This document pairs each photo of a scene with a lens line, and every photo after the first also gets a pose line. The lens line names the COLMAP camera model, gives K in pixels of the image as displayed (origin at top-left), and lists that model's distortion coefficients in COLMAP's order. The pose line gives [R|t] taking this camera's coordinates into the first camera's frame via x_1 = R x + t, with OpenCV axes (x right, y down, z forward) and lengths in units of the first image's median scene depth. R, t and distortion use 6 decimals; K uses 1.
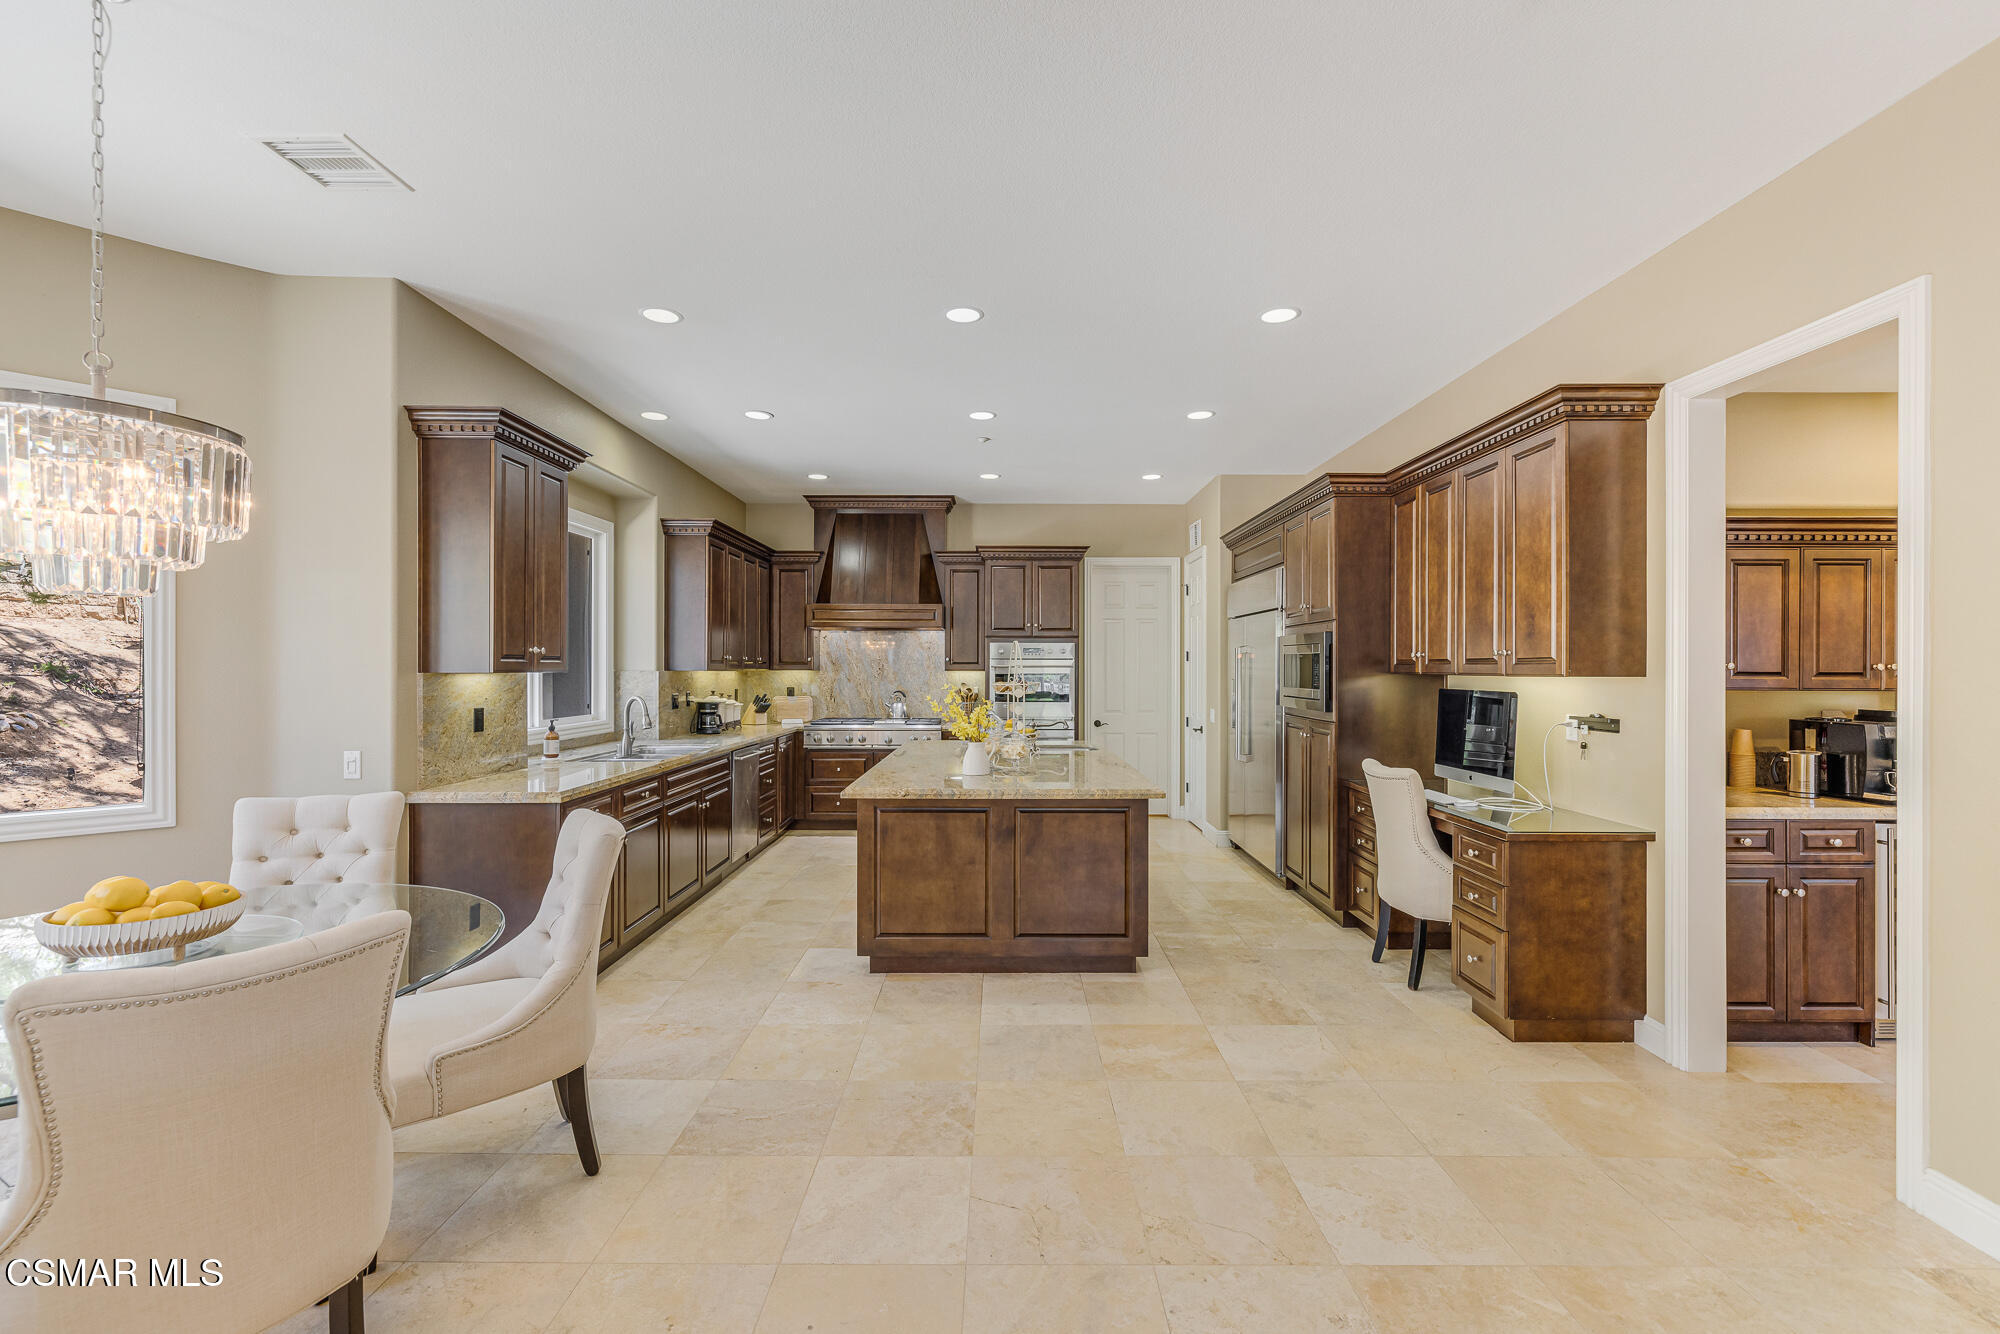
lens RADIAL K [[839.8, 0, 1005.2], [0, 839.8, 667.1], [0, 0, 1]] dist [0.003334, 0.000555]
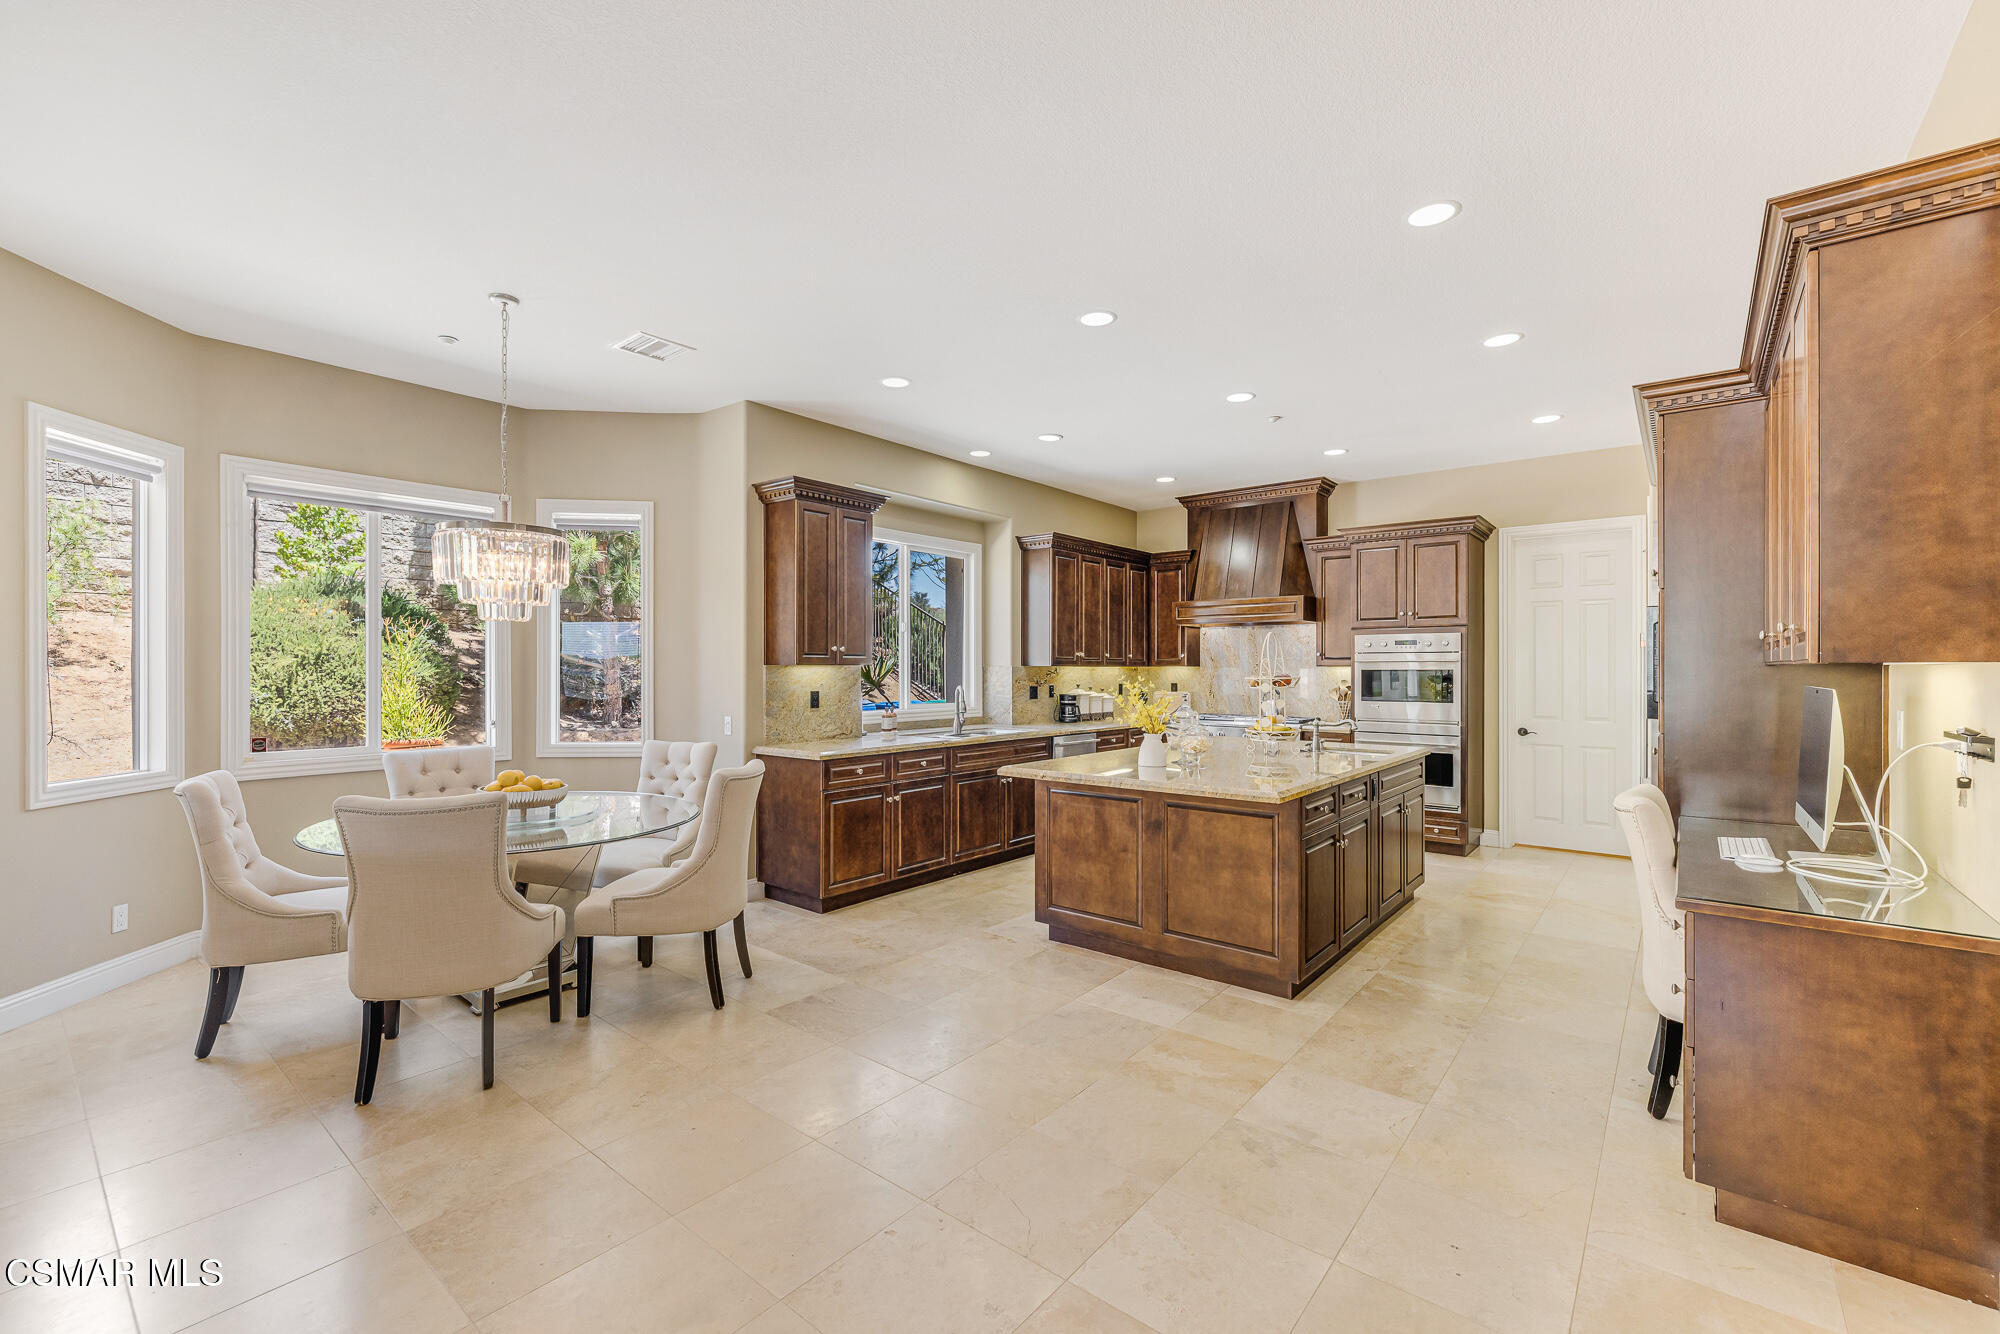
lens RADIAL K [[839.8, 0, 1005.2], [0, 839.8, 667.1], [0, 0, 1]] dist [0.003334, 0.000555]
pose [[0.776316, -0.002579, -0.630338, 0.466240], [0.001756, 0.999997, -0.001928, 0.011511], [0.630341, 0.000390, 0.776318, 0.111690]]
